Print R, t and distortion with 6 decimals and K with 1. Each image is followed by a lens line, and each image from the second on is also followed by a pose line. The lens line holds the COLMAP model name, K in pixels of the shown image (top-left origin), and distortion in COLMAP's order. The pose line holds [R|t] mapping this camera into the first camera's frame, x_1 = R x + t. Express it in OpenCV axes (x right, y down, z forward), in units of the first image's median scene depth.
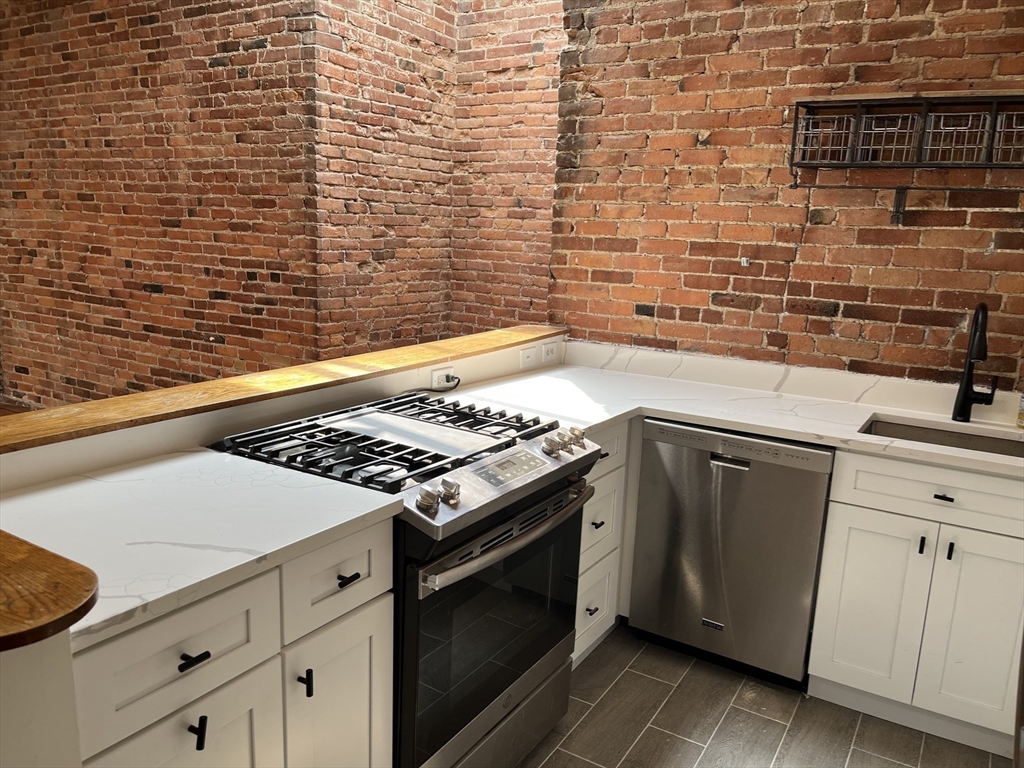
lens RADIAL K [[775.6, 0, 518.8], [0, 775.6, 389.2], [0, 0, 1]] dist [0.072220, -0.095651]
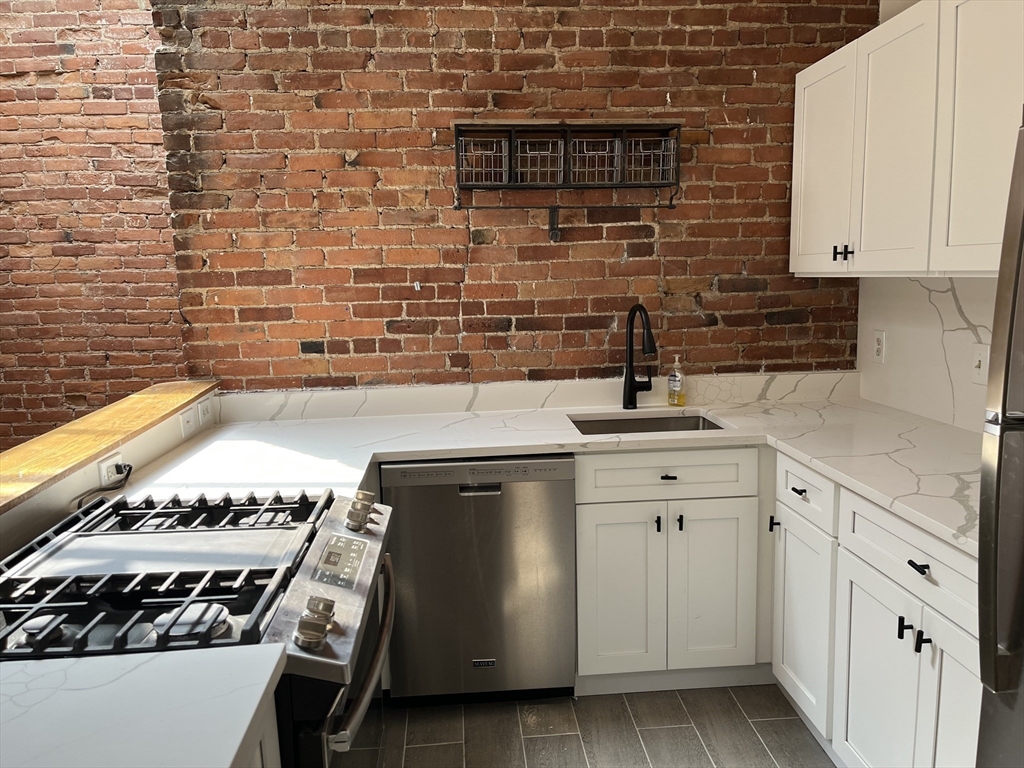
lens RADIAL K [[775.6, 0, 520.8], [0, 775.6, 387.6], [0, 0, 1]] dist [0.072220, -0.095651]
pose [[0.805400, -0.154333, 0.572286, -0.159079], [0.174765, 0.984417, 0.019521, -0.030280], [-0.566381, 0.084294, 0.819821, 0.125387]]
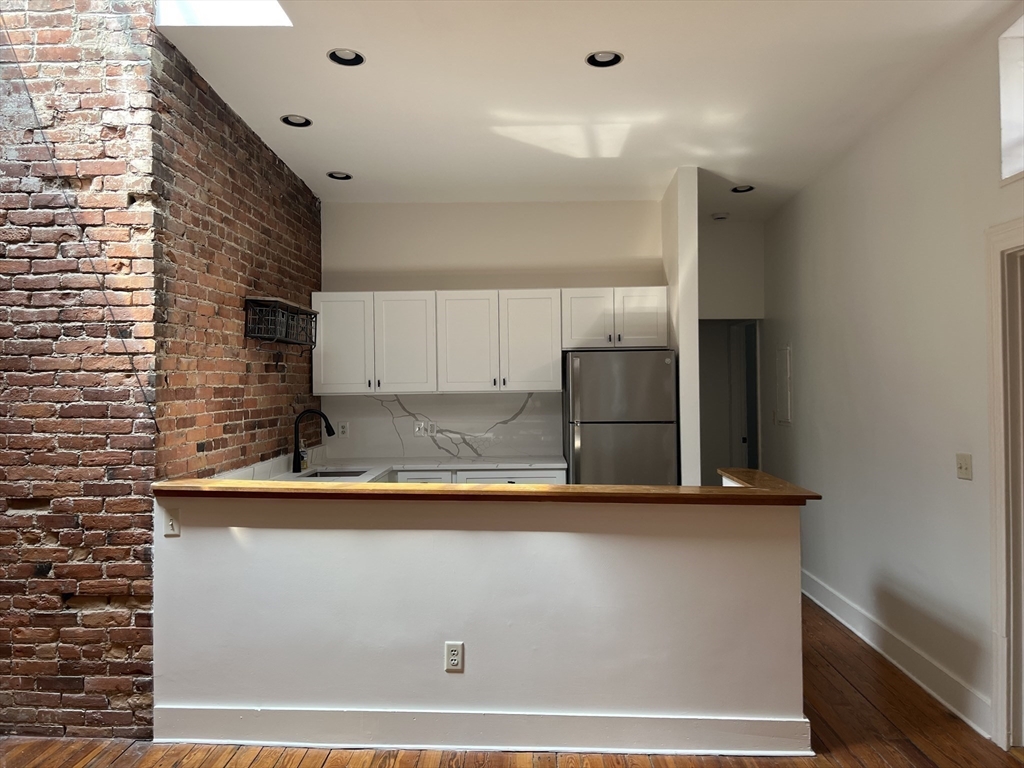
lens RADIAL K [[775.6, 0, 511.6], [0, 775.6, 378.0], [0, 0, 1]] dist [0.072220, -0.095651]
pose [[-0.493969, -0.040955, 0.868514, -1.025940], [0.151567, 0.979540, 0.132395, -0.274099], [-0.856167, 0.197037, -0.477655, 1.090352]]
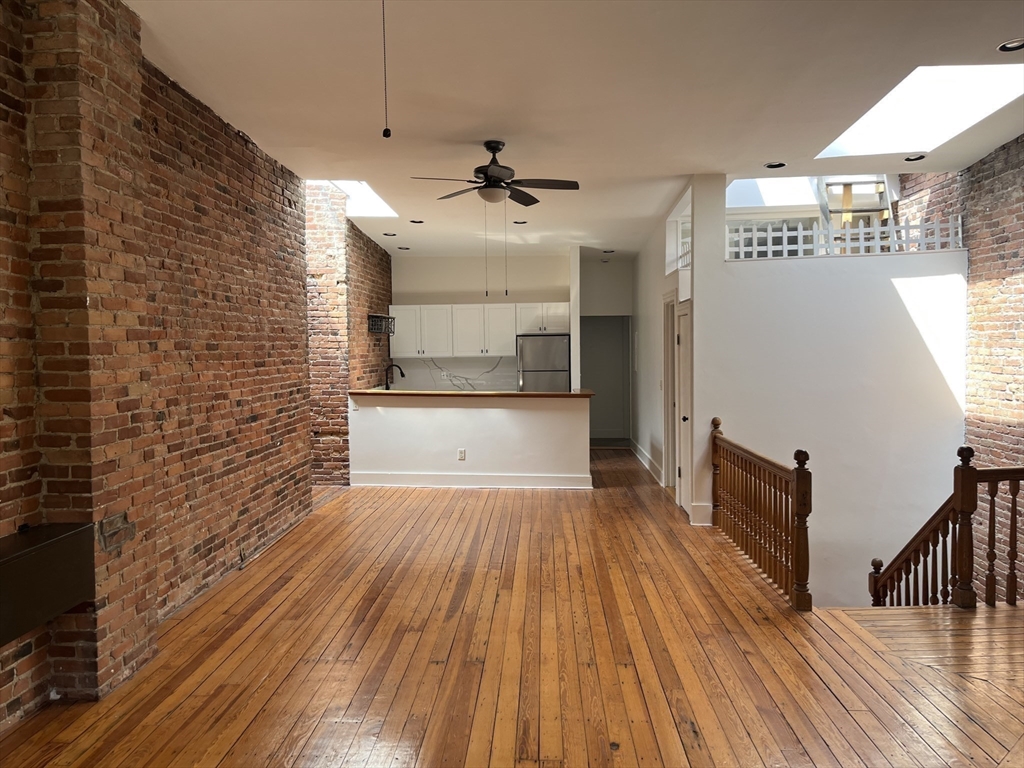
lens RADIAL K [[775.6, 0, 507.5], [0, 775.6, 388.3], [0, 0, 1]] dist [0.072220, -0.095651]
pose [[-0.478489, -0.091098, 0.873355, -2.467770], [0.155770, 0.970023, 0.186523, -0.490043], [-0.864167, 0.225292, -0.449955, 1.734315]]
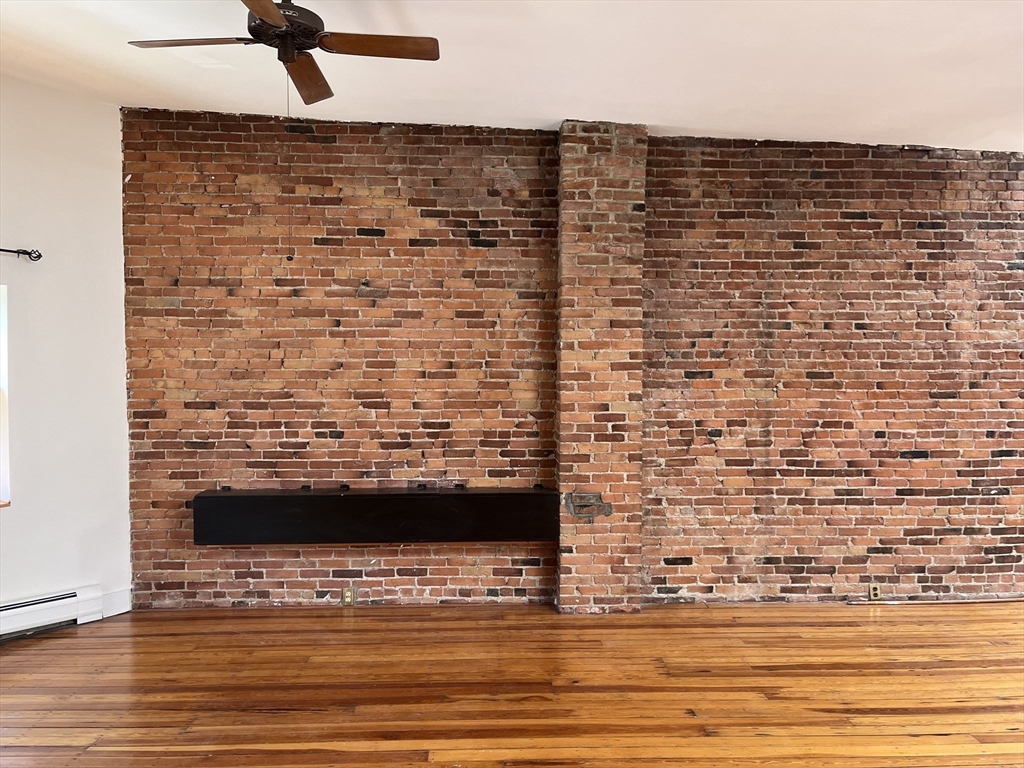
lens RADIAL K [[775.6, 0, 507.8], [0, 775.6, 390.1], [0, 0, 1]] dist [0.072220, -0.095651]
pose [[0.833739, -0.060815, 0.548799, -2.236617], [0.143555, 0.983611, -0.109090, -0.260993], [-0.533171, 0.169736, 0.828806, 0.555352]]
